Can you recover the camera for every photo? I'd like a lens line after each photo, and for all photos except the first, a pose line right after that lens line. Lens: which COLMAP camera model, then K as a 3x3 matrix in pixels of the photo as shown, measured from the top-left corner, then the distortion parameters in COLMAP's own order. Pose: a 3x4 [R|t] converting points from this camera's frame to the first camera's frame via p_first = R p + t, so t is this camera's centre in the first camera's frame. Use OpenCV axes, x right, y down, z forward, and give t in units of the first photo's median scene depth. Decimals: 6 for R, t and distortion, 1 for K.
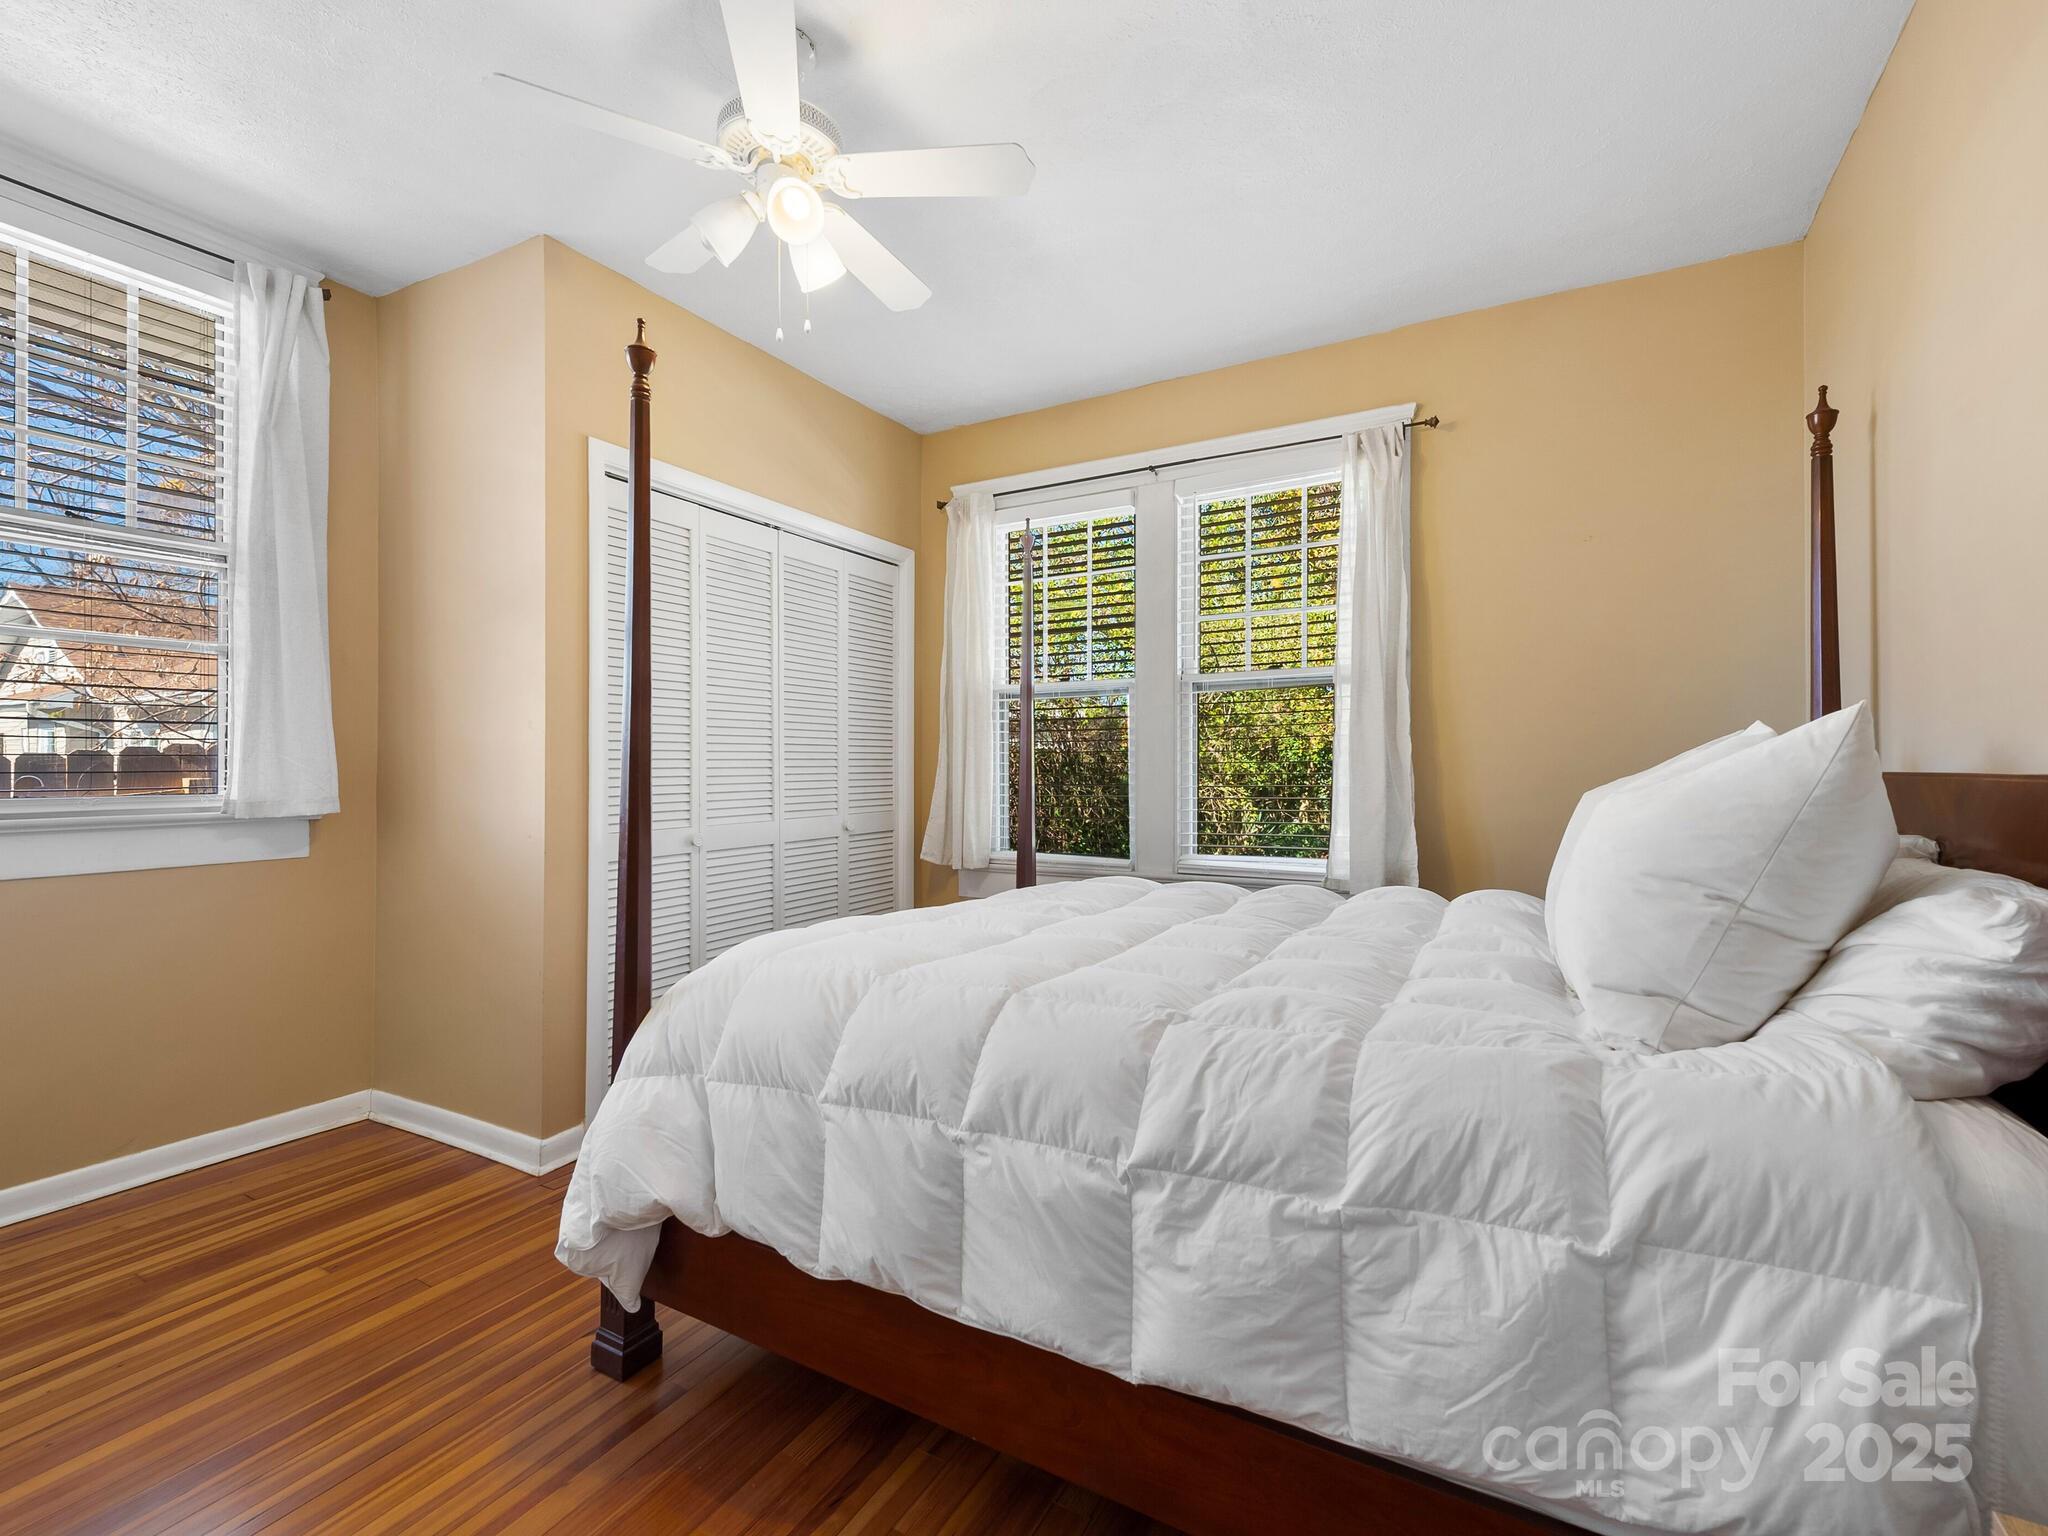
lens RADIAL K [[932.6, 0, 1014.8], [0, 932.6, 766.0], [0, 0, 1]] dist [0.018236, -0.006982]
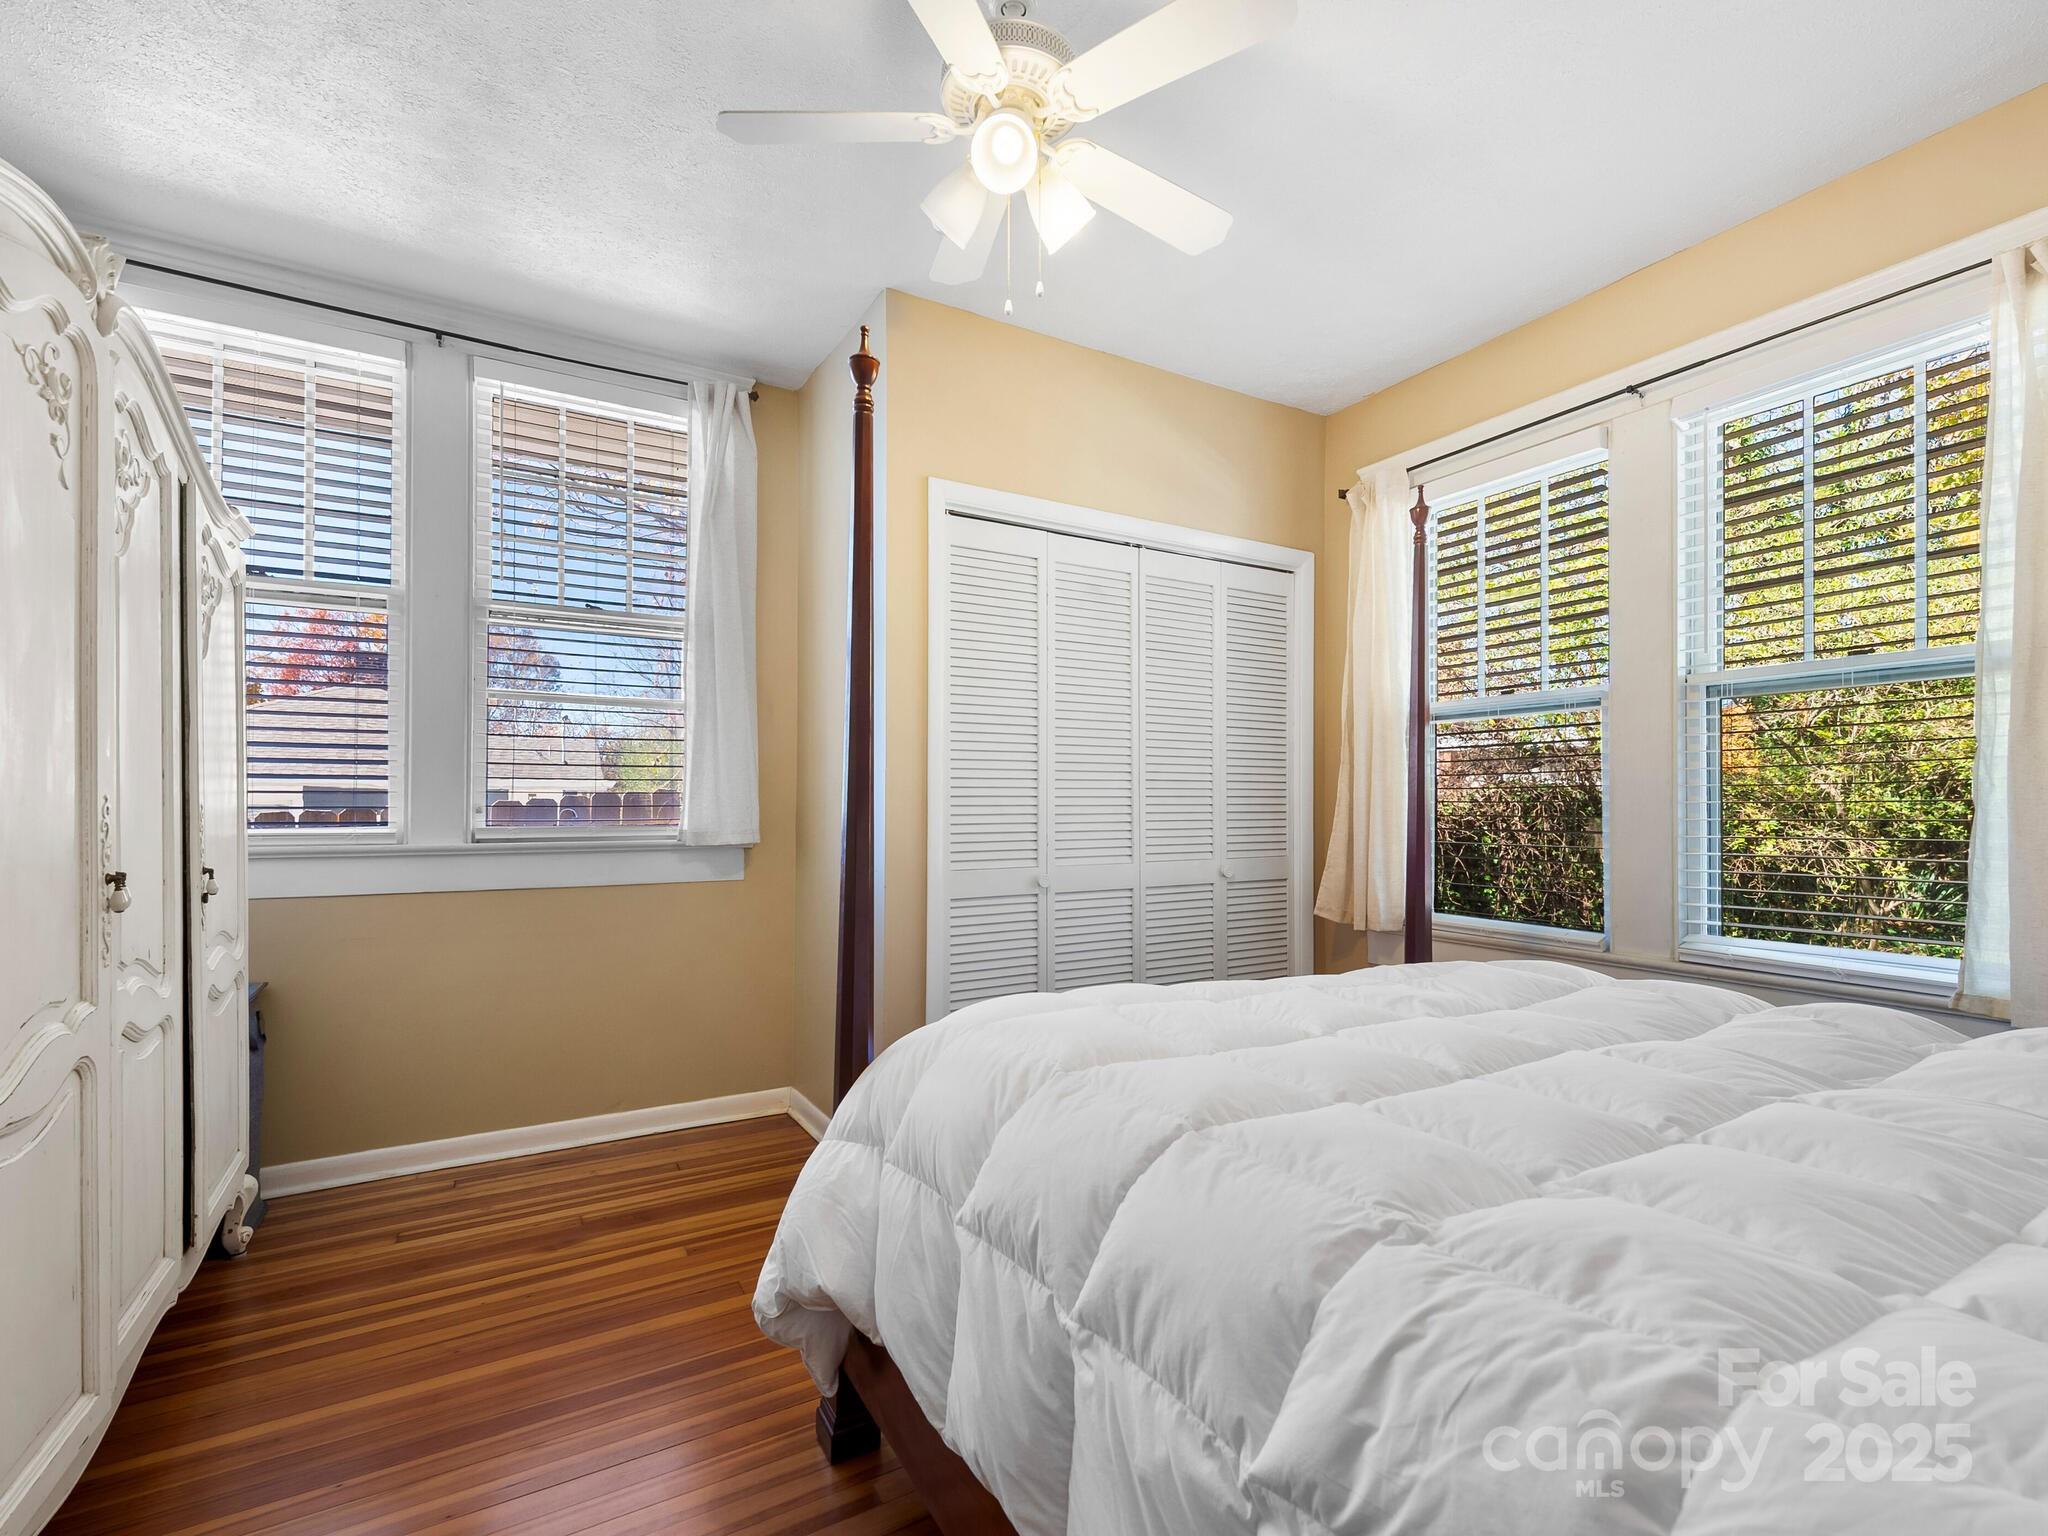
lens RADIAL K [[932.6, 0, 1013.1], [0, 932.6, 796.4], [0, 0, 1]] dist [0.018236, -0.006982]
pose [[0.859278, 0.000424, -0.511508, 0.145096], [-0.004021, 0.999974, -0.005927, -0.002123], [0.511493, 0.007150, 0.859258, 0.193879]]
